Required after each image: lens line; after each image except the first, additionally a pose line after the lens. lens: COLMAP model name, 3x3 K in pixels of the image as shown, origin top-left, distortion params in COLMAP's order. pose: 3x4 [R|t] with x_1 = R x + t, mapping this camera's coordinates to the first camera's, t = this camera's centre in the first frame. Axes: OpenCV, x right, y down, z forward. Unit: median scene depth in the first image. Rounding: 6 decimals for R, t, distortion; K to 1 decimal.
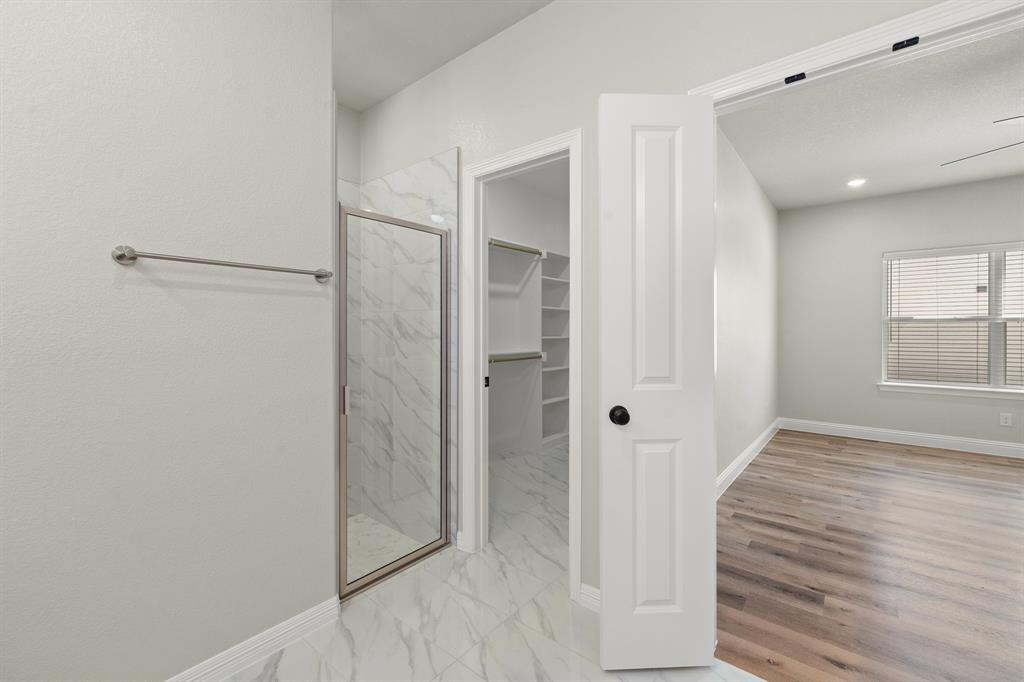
lens RADIAL K [[415.1, 0, 514.1], [0, 415.1, 334.1], [0, 0, 1]] dist [-0.028866, -0.000072]
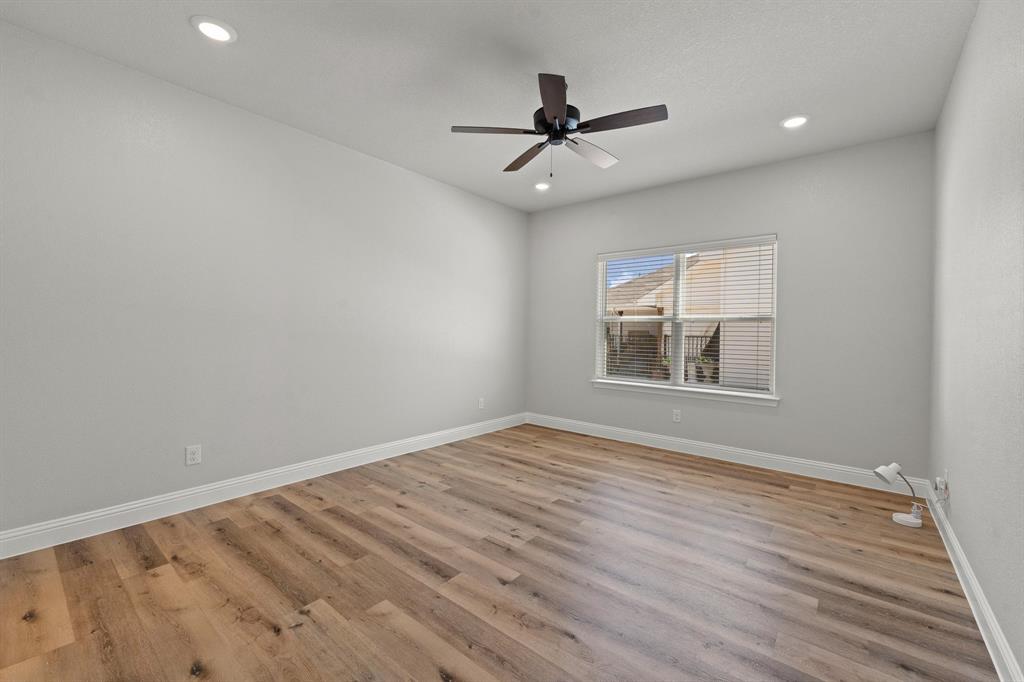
lens RADIAL K [[411.7, 0, 515.5], [0, 411.7, 346.9], [0, 0, 1]] dist [-0.000670, 0.000046]
pose [[0.999979, 0.005118, 0.003944, 0.981024], [-0.005260, 0.999304, 0.036941, -0.003277], [-0.003752, -0.036961, 0.999310, -0.075802]]
